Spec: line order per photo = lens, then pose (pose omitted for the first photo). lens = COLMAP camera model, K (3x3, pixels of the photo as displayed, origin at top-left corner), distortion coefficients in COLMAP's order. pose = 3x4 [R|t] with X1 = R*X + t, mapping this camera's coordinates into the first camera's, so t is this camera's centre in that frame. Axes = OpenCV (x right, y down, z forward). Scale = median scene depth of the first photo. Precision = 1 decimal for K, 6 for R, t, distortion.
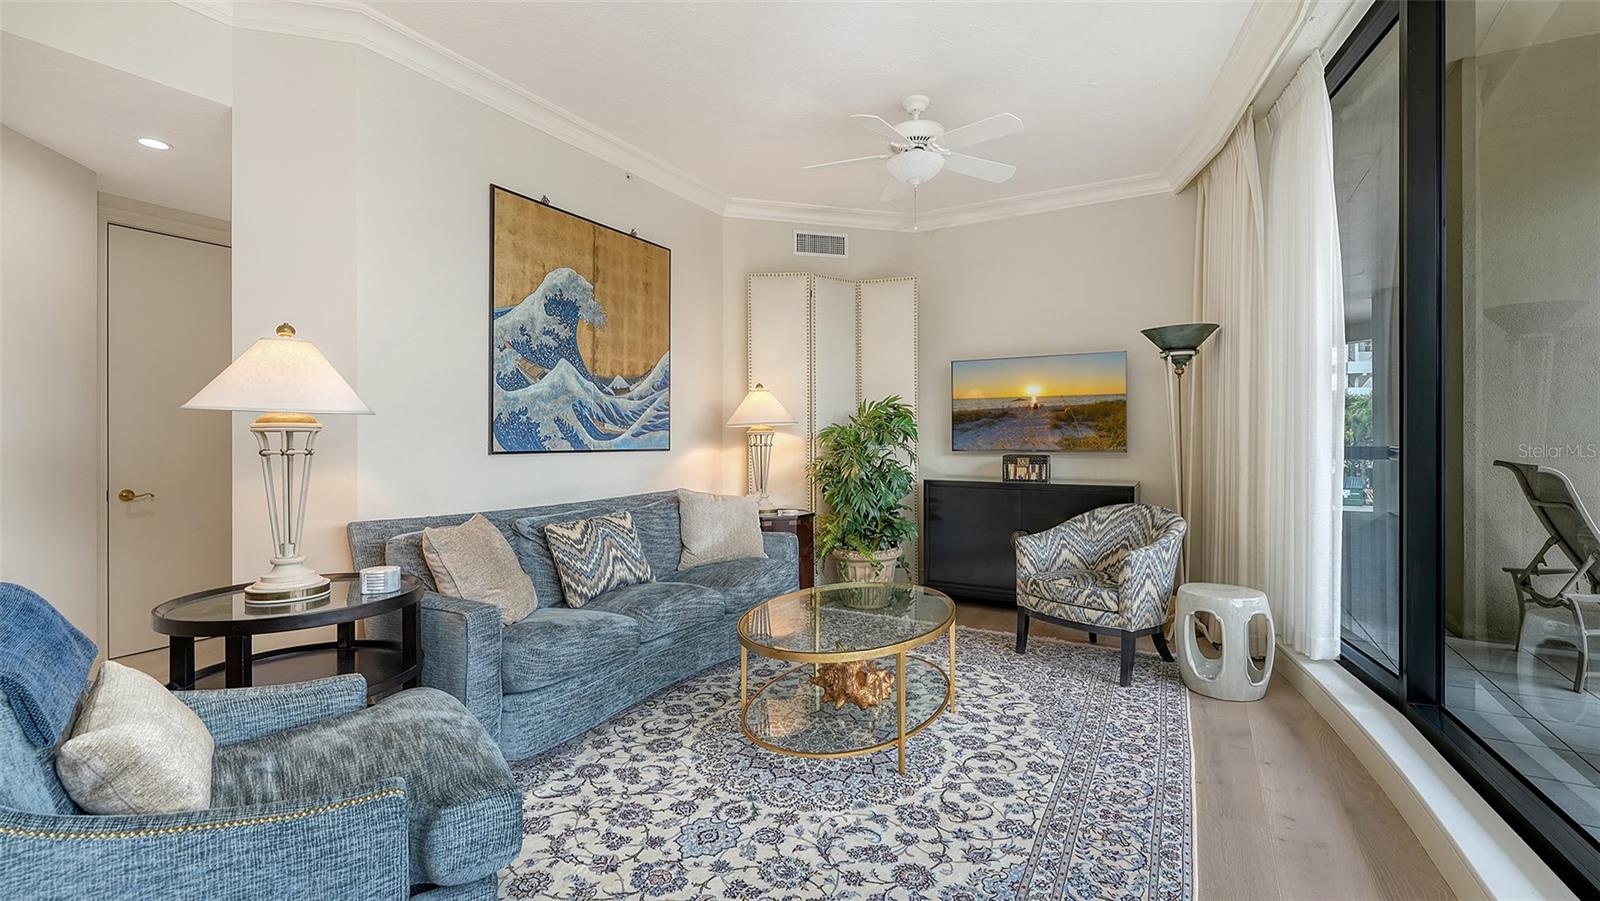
lens RADIAL K [[664.9, 0, 802.7], [0, 664.9, 442.0], [0, 0, 1]] dist [-0.000411, -0.000002]
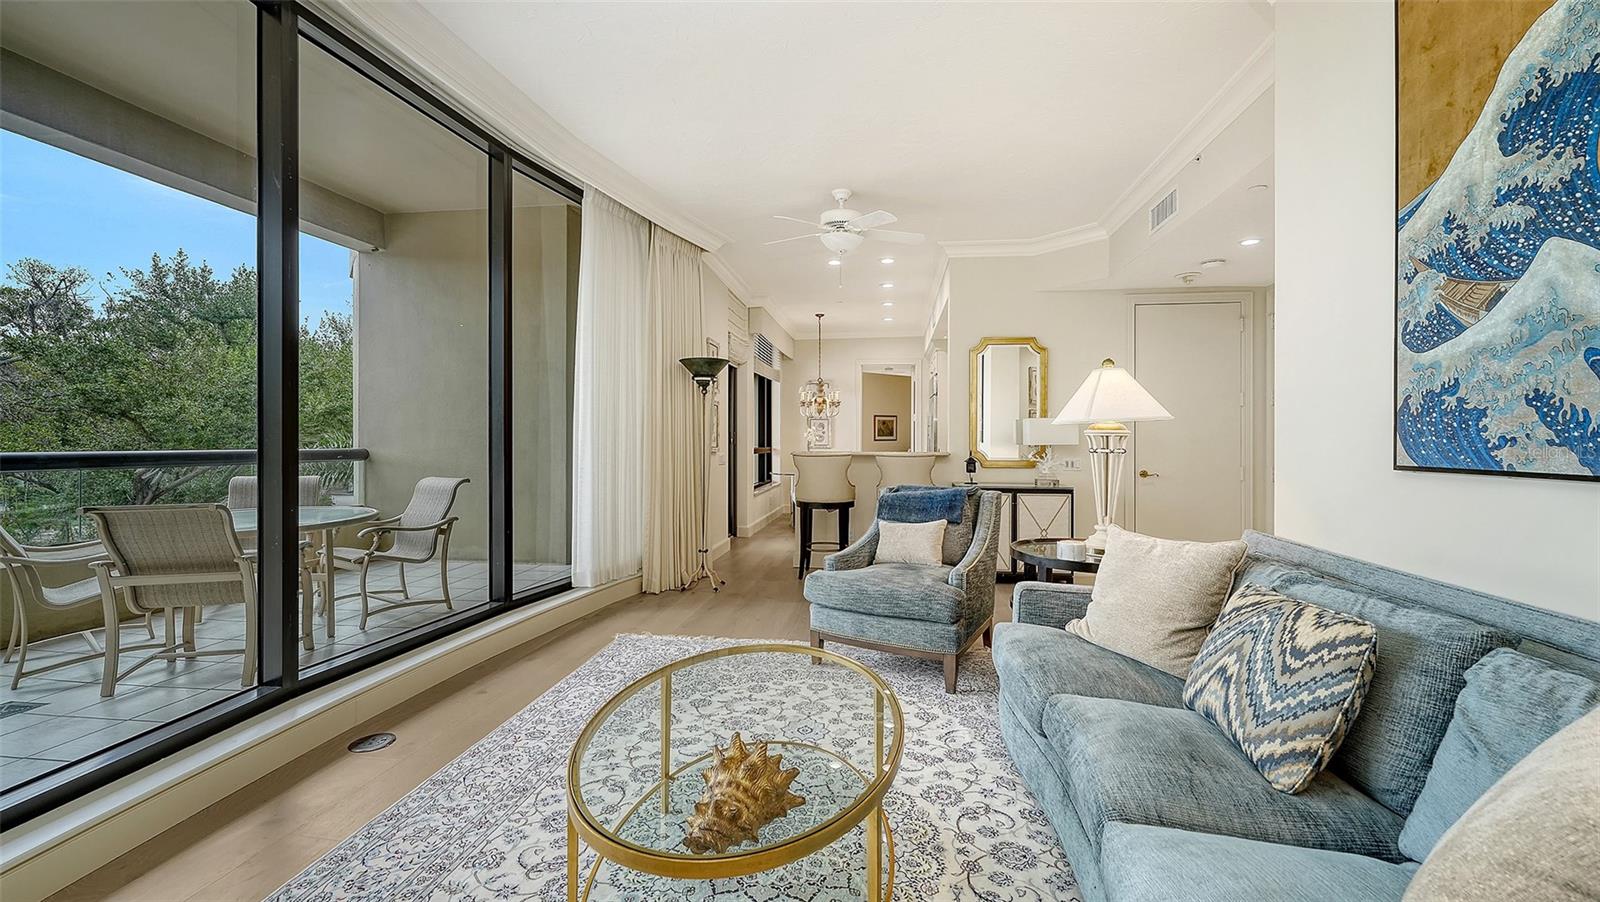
lens RADIAL K [[682.8, 0, 801.6], [0, 682.8, 444.1], [0, 0, 1]] dist [0.000089, -0.000073]
pose [[-0.932587, 0.001783, -0.360941, 0.218342], [-0.003882, 0.999880, 0.014969, -0.010091], [0.360924, 0.015361, -0.932469, 1.355948]]
